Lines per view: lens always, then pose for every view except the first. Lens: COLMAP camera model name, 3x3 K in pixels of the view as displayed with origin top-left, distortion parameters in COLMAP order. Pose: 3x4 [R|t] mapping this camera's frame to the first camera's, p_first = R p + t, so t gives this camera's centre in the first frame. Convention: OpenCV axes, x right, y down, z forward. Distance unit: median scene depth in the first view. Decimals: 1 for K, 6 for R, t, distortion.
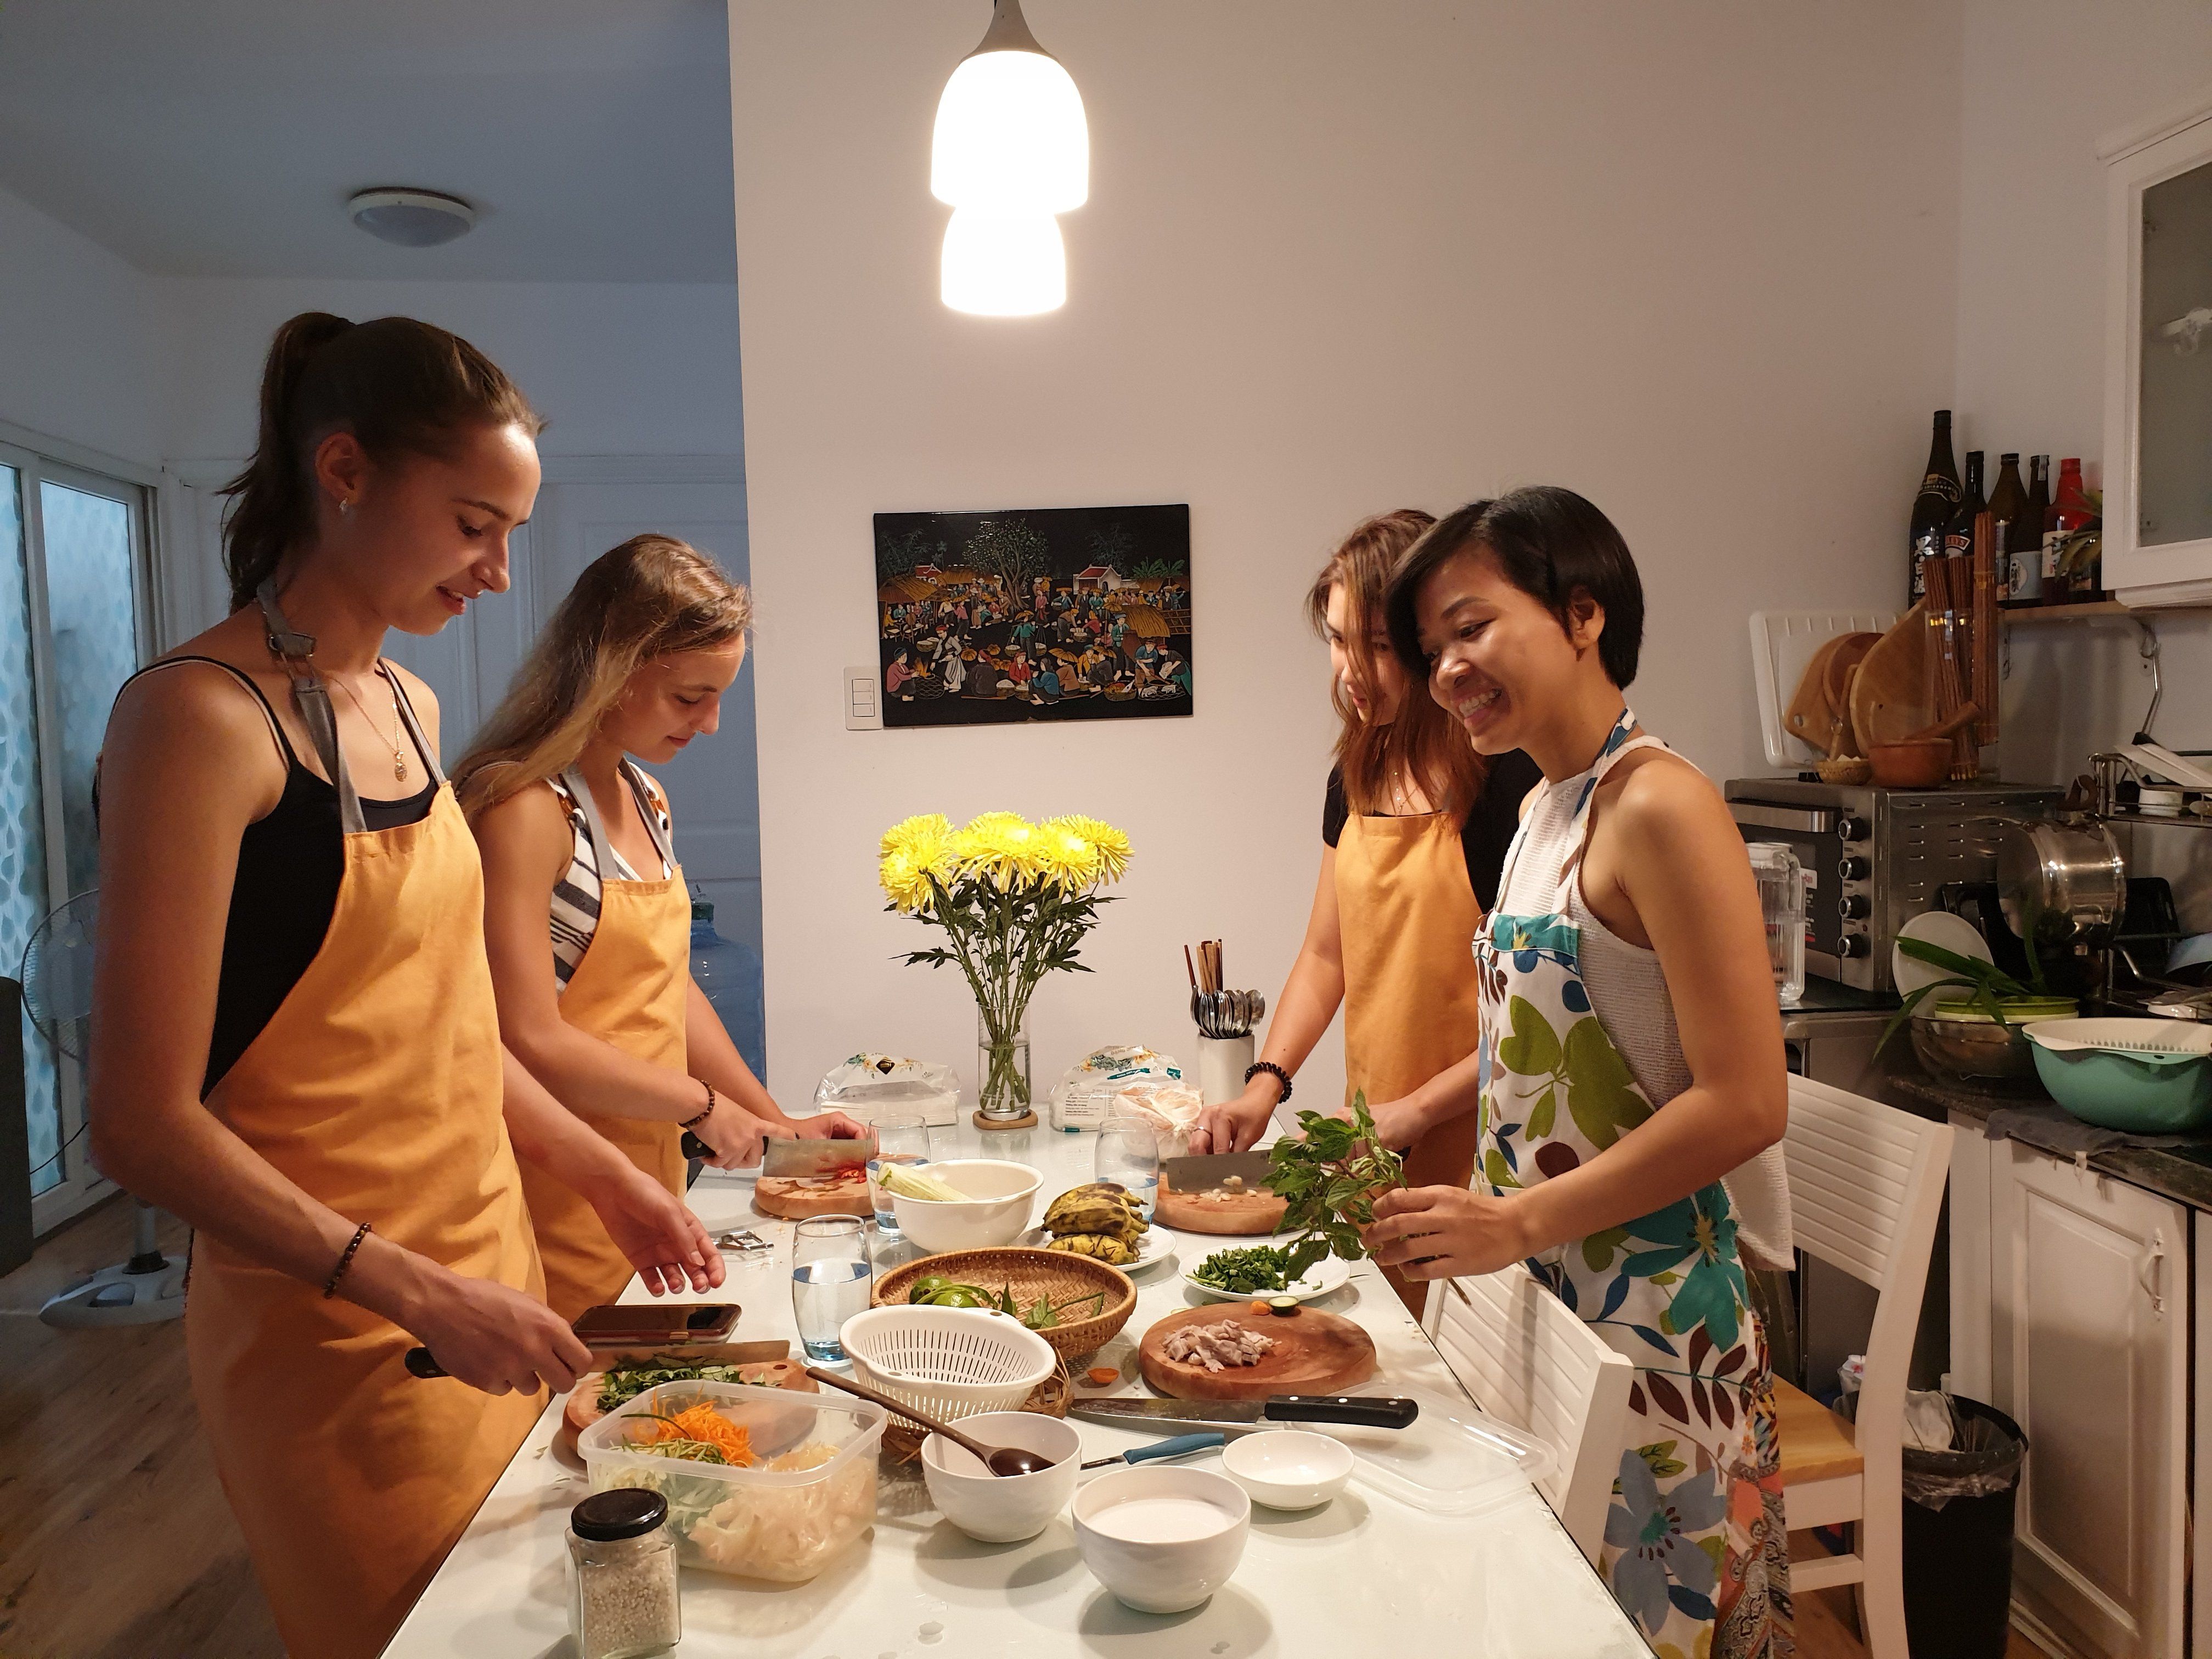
lens RADIAL K [[1704.9, 0, 1108.7], [0, 1704.9, 829.7], [0, 0, 1]] dist [0.011927, 0.004500]
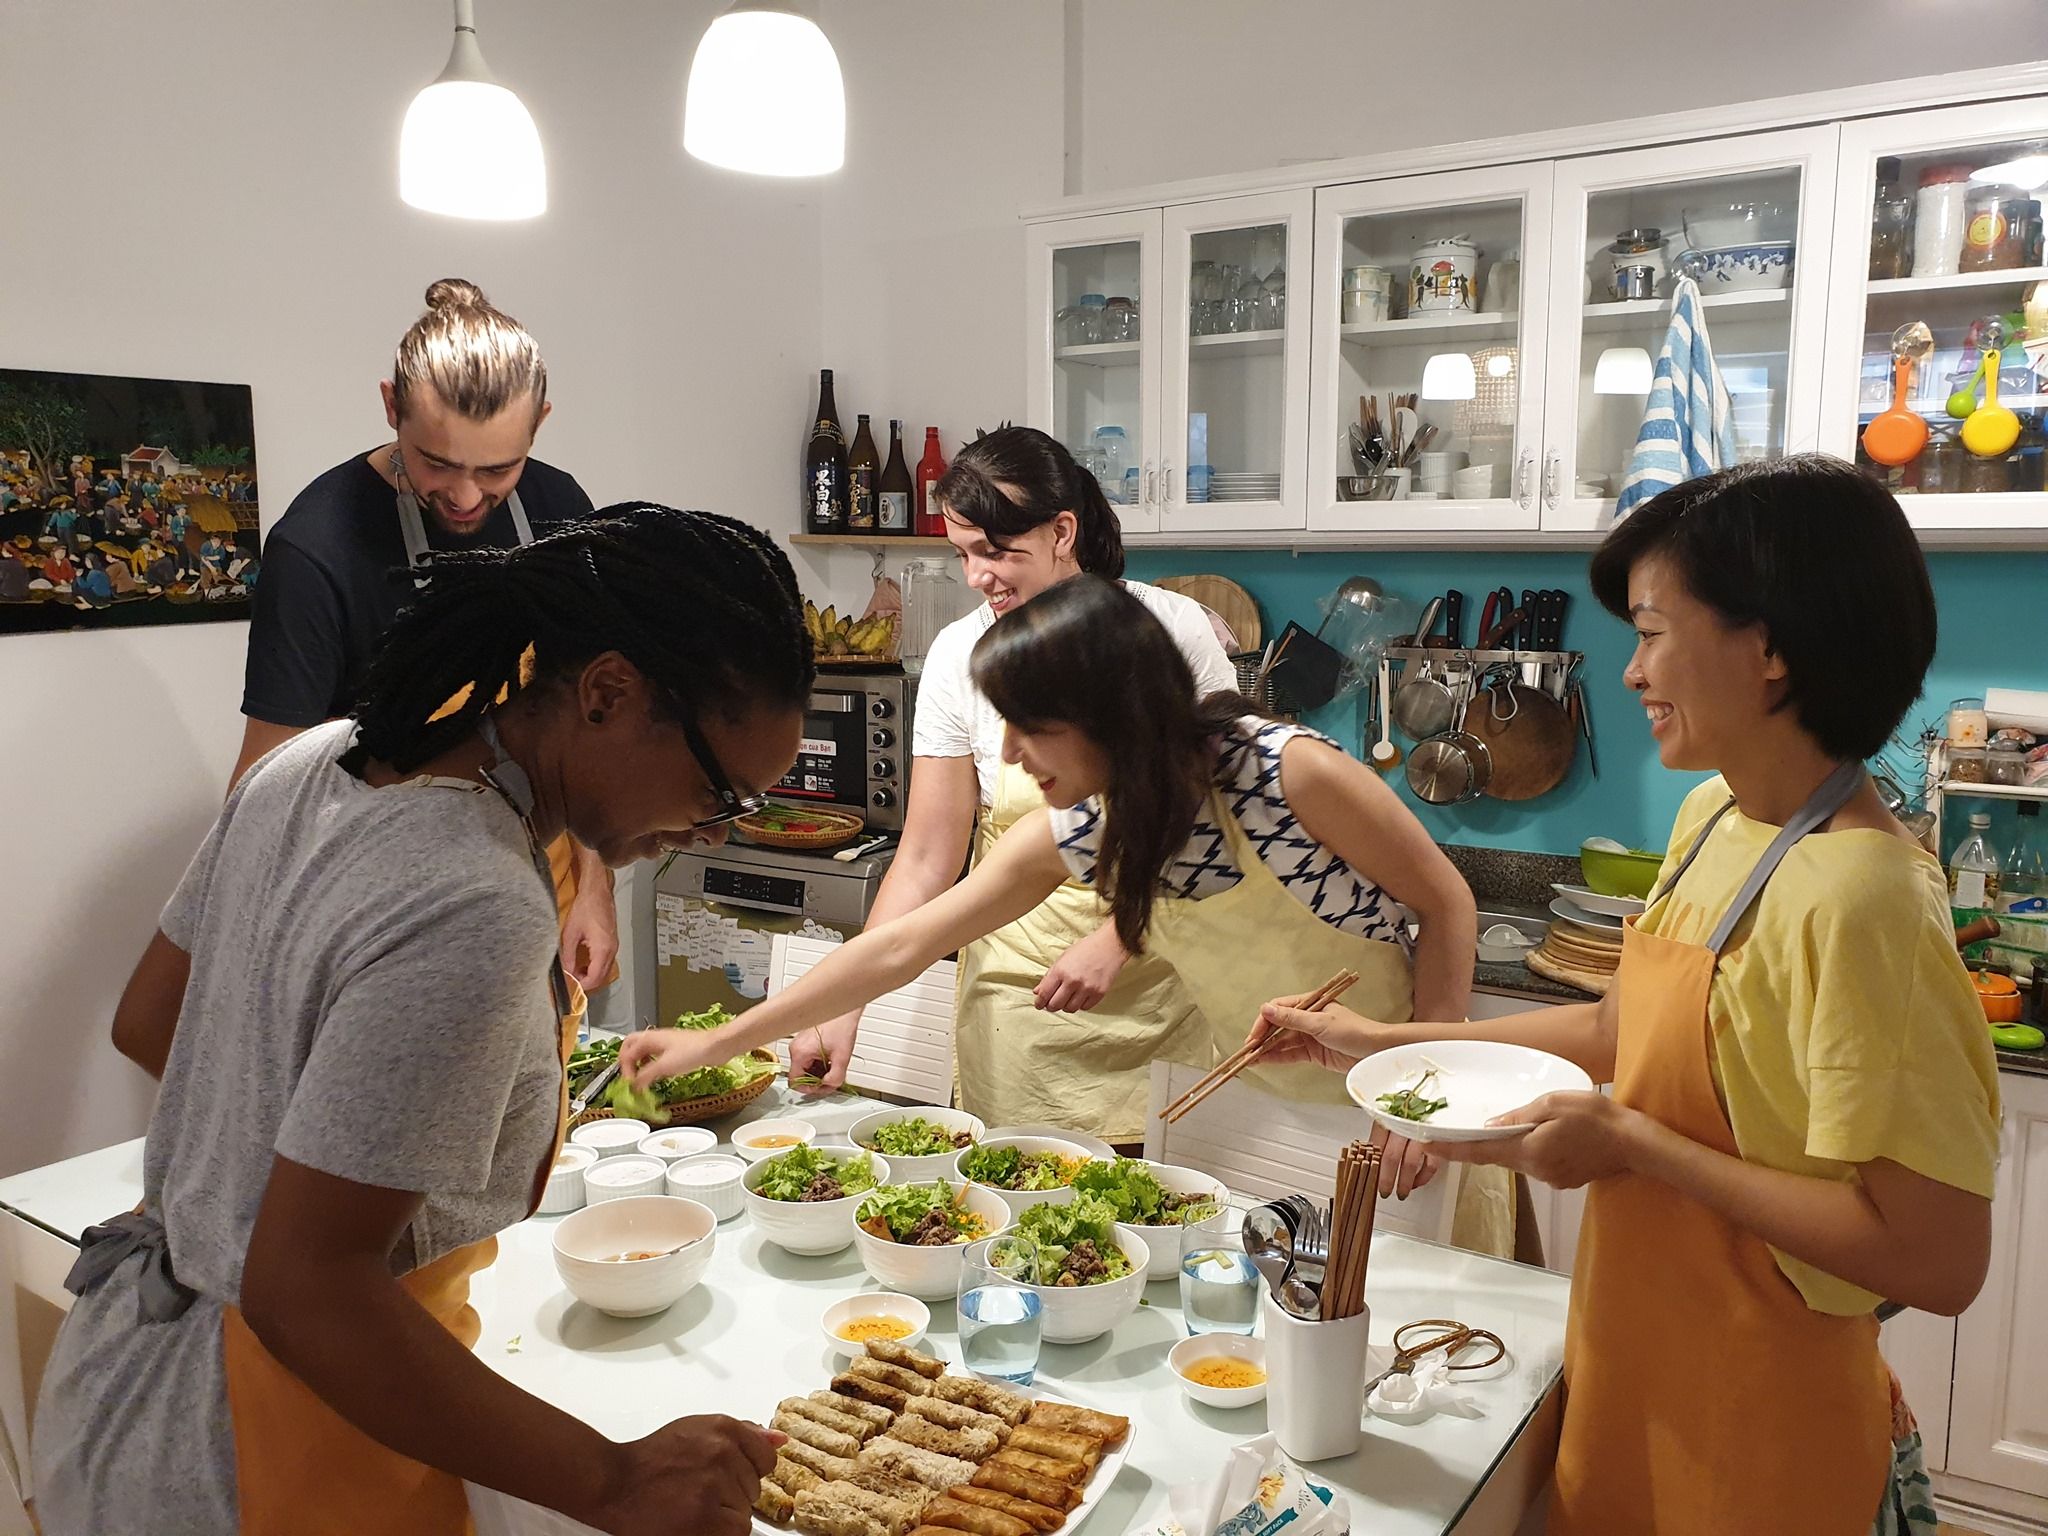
lens RADIAL K [[1578.7, 0, 1026.1], [0, 1578.7, 765.6], [0, 0, 1]] dist [0.011927, 0.004500]
pose [[0.619558, -0.087097, 0.780104, -0.370347], [0.031783, 0.995794, 0.085936, -0.048962], [-0.784307, -0.028448, 0.619720, 0.151839]]
